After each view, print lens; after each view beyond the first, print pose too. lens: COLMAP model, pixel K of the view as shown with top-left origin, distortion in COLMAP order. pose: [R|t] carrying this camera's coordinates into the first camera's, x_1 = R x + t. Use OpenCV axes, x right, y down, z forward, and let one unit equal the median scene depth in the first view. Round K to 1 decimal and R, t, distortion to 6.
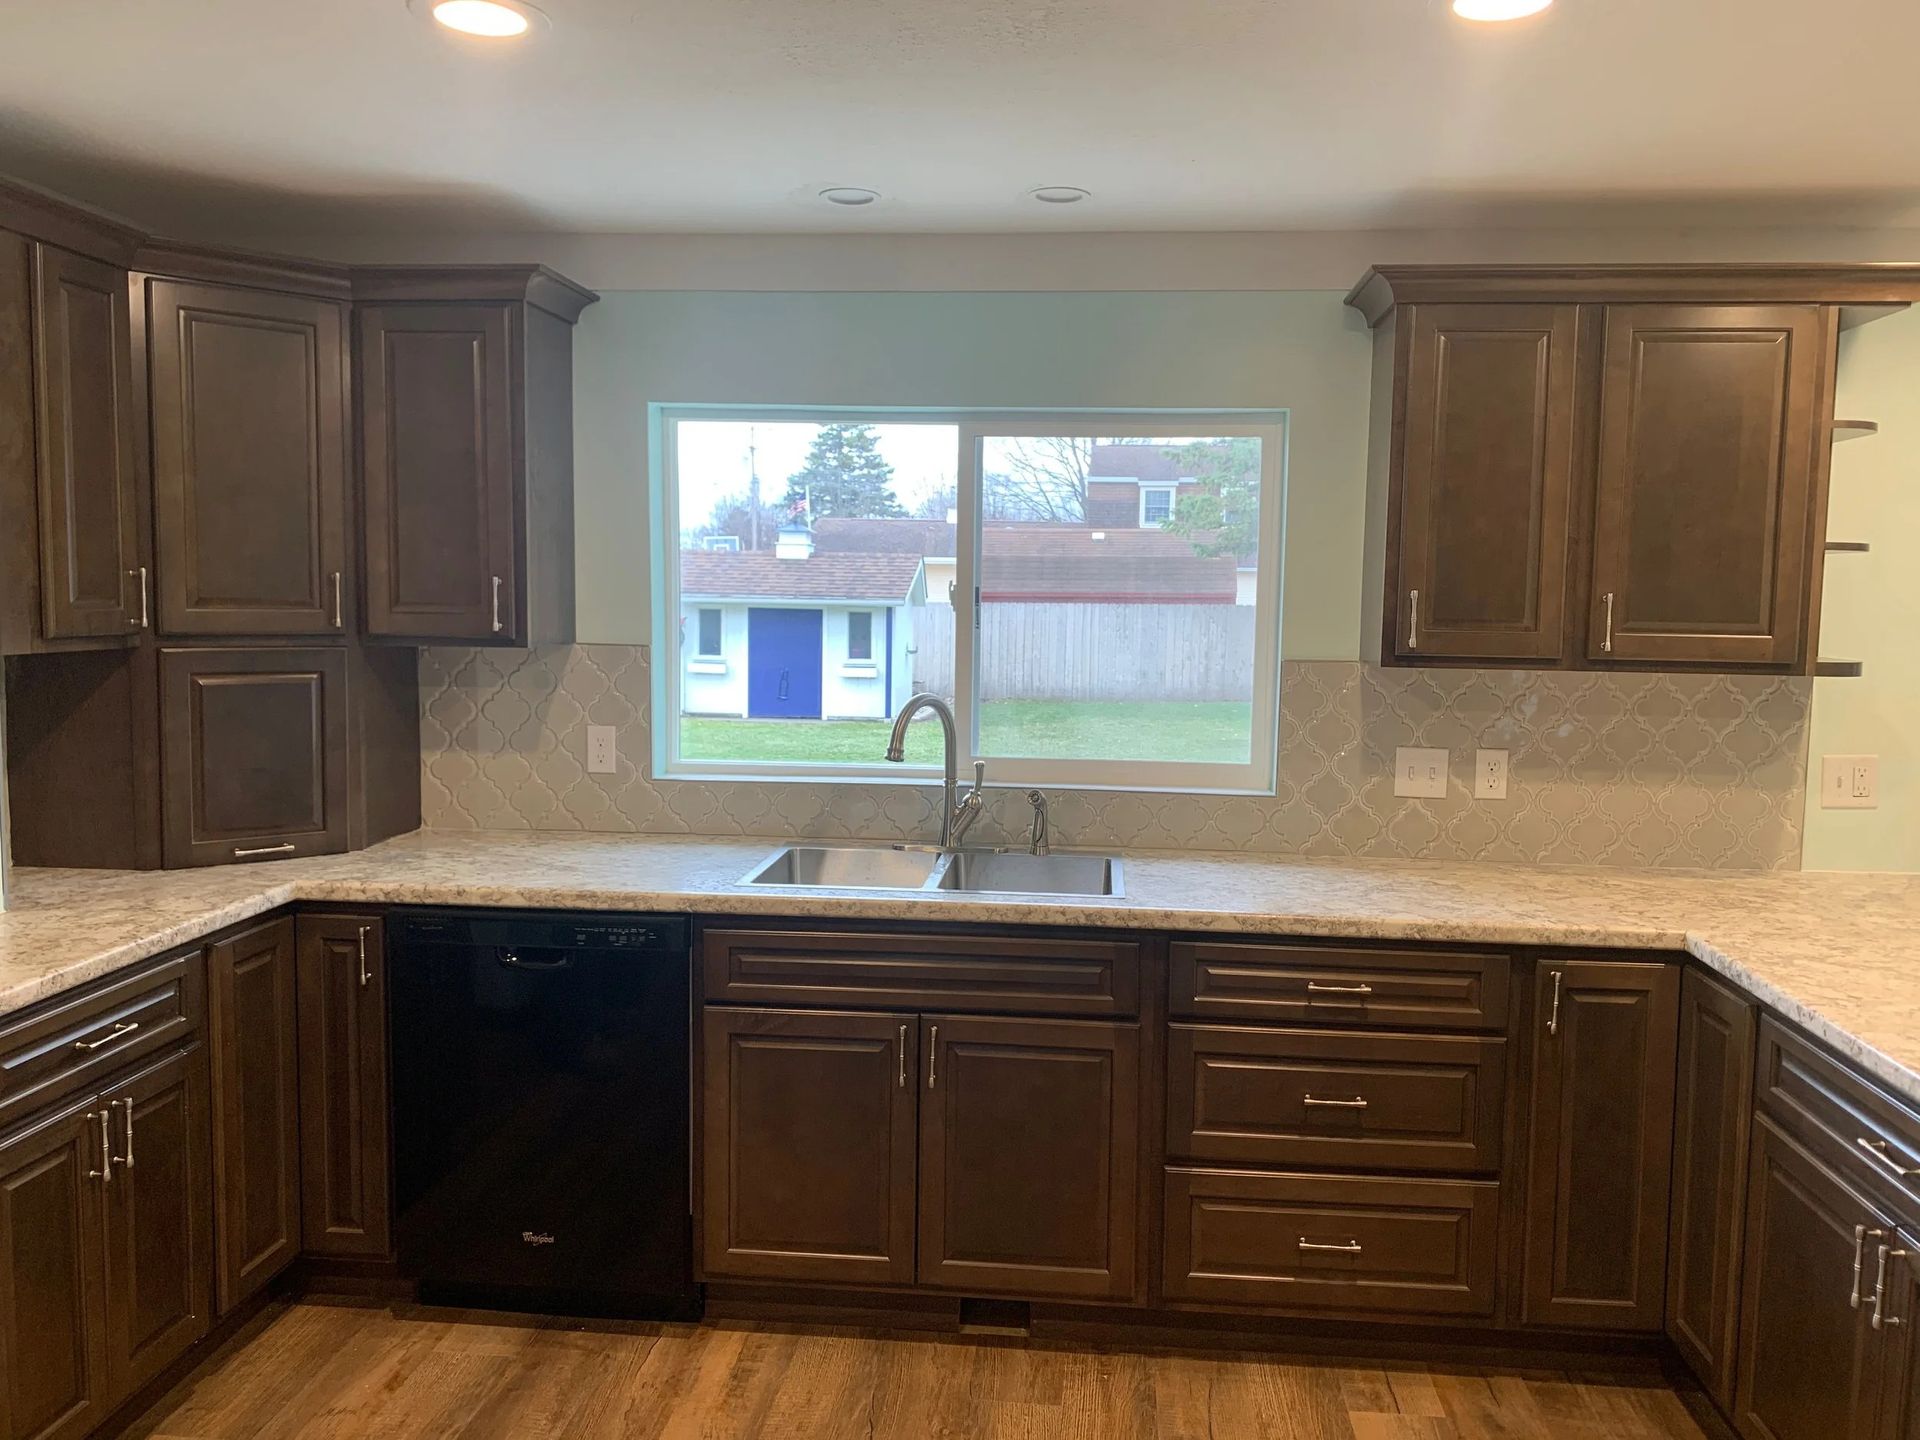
lens RADIAL K [[1464.7, 0, 960.0], [0, 1464.7, 720.0], [0, 0, 1]] dist [0.029753, -0.052661]
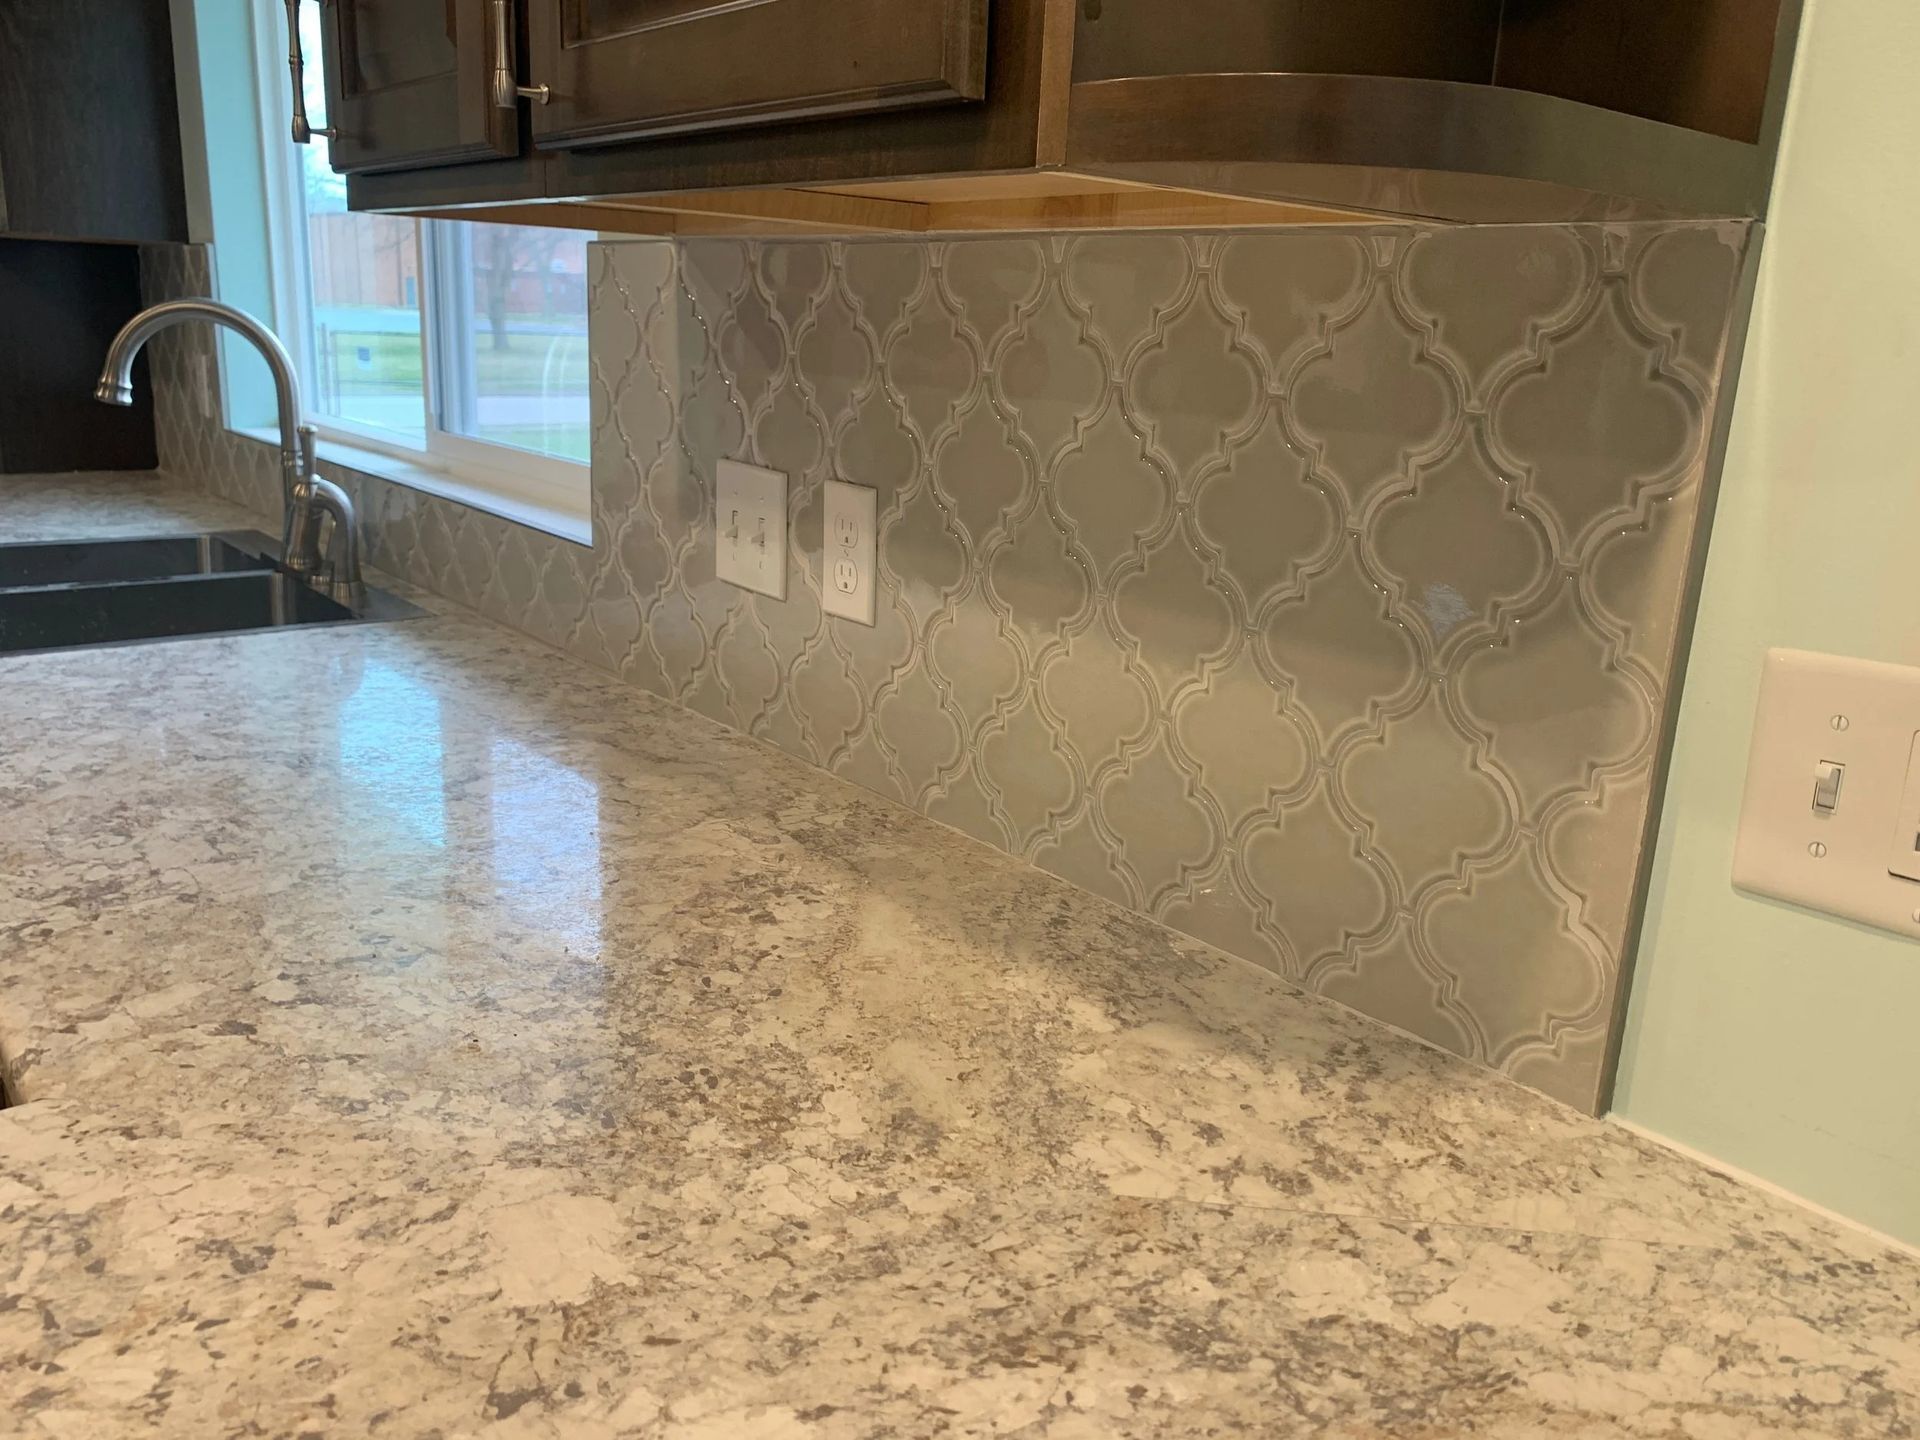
lens RADIAL K [[1464.7, 0, 960.0], [0, 1464.7, 720.0], [0, 0, 1]] dist [0.029753, -0.052661]
pose [[0.701407, 0.202093, -0.683510, 0.712596], [-0.098575, 0.977251, 0.187787, 0.006653], [0.705911, -0.064338, 0.705372, 0.838226]]
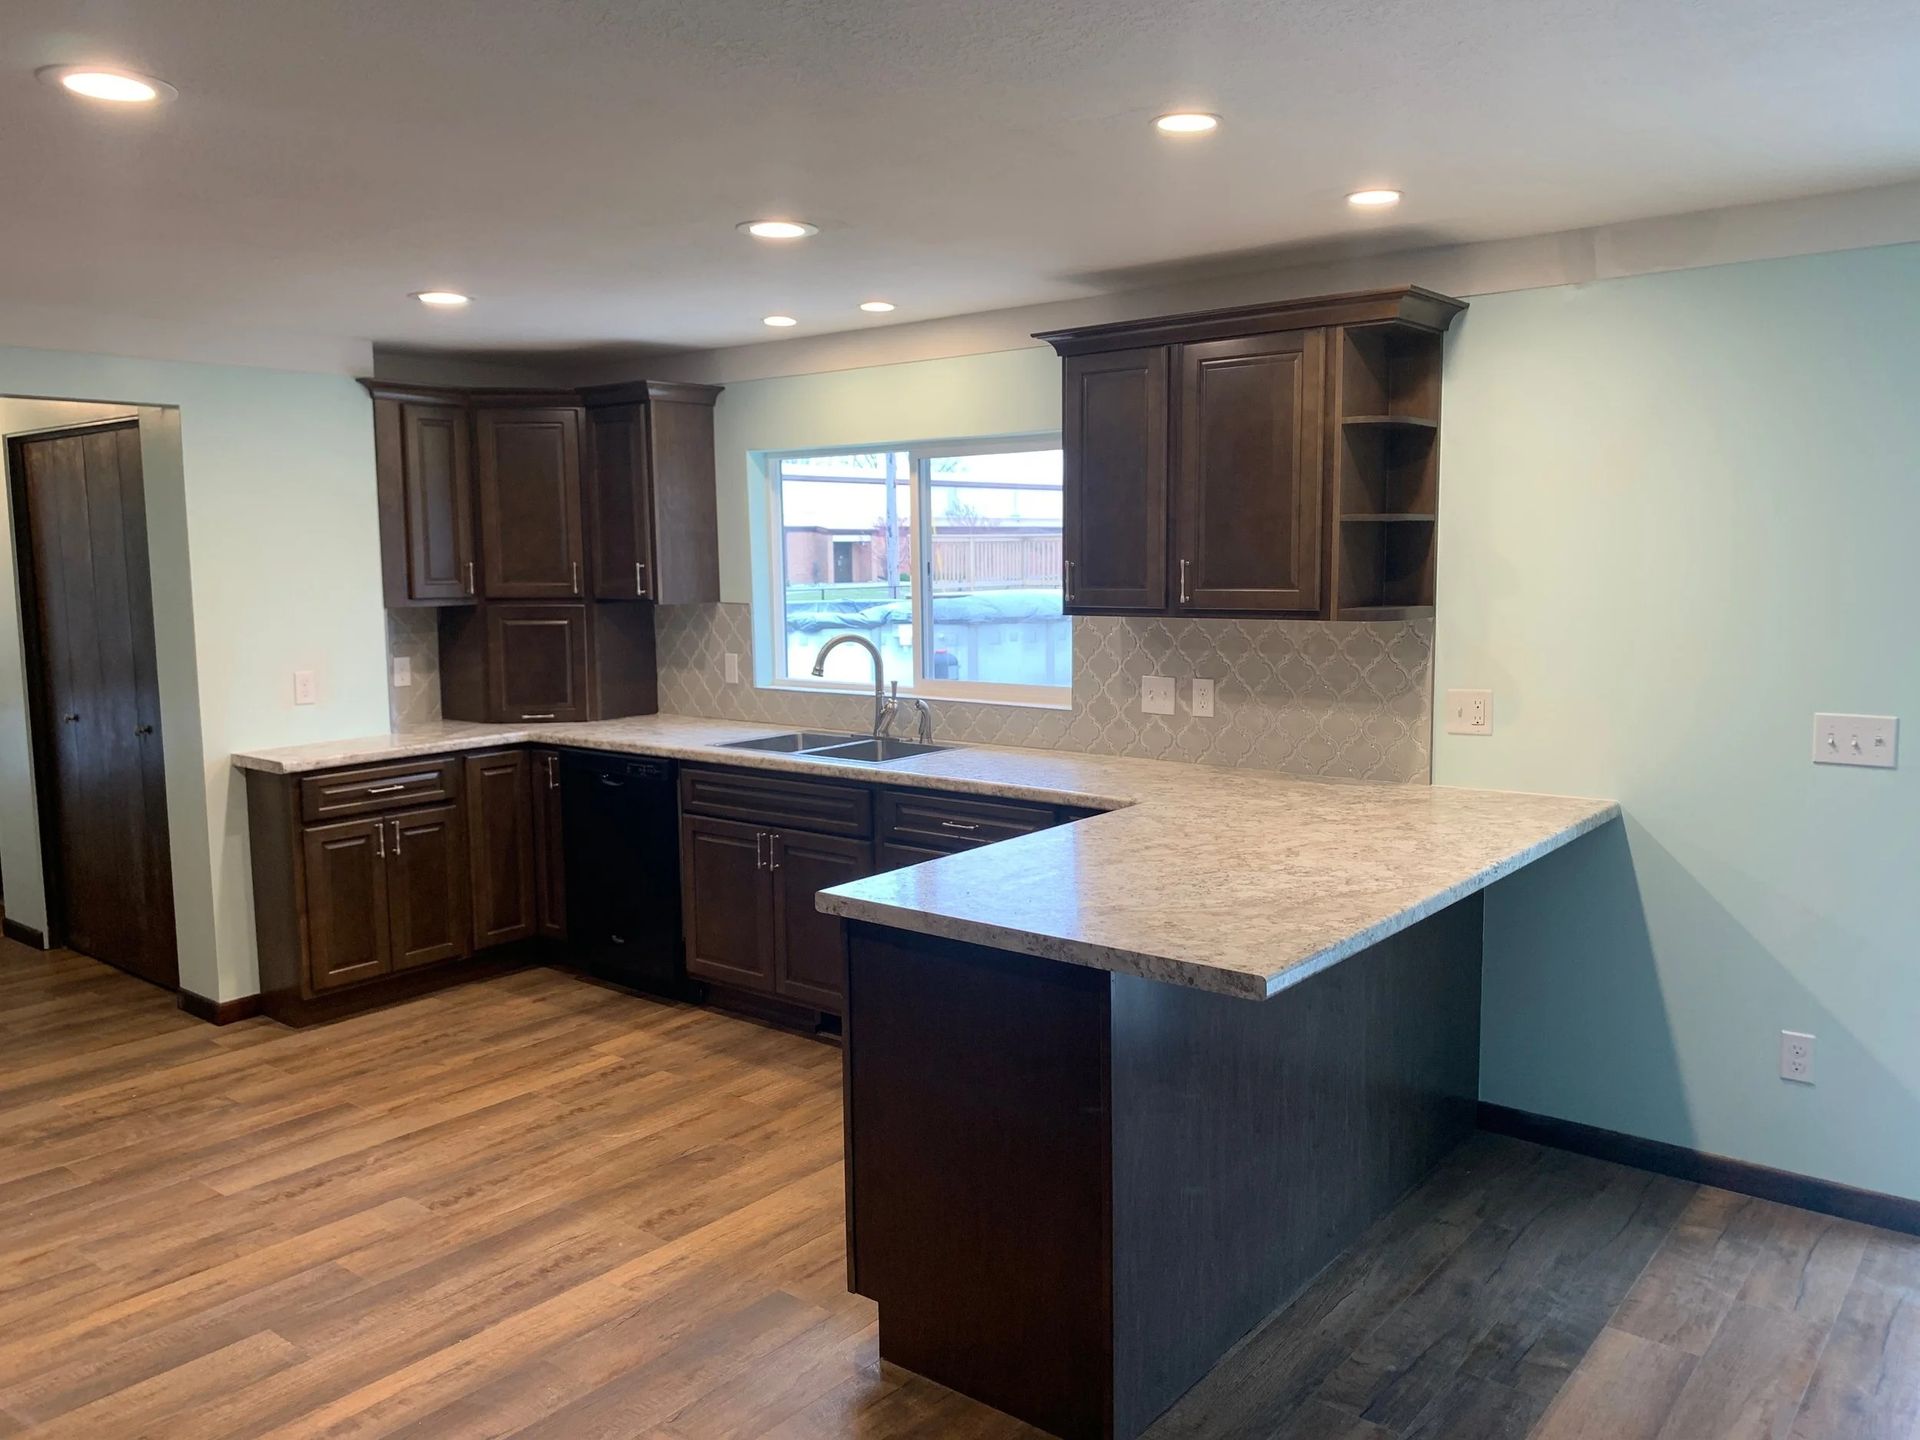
lens RADIAL K [[1464.7, 0, 960.0], [0, 1464.7, 720.0], [0, 0, 1]] dist [0.029753, -0.052661]
pose [[0.835163, 0.038630, -0.548645, 0.996786], [-0.026988, 0.999207, 0.029271, 0.026981], [0.549341, -0.009639, 0.835543, -0.236760]]
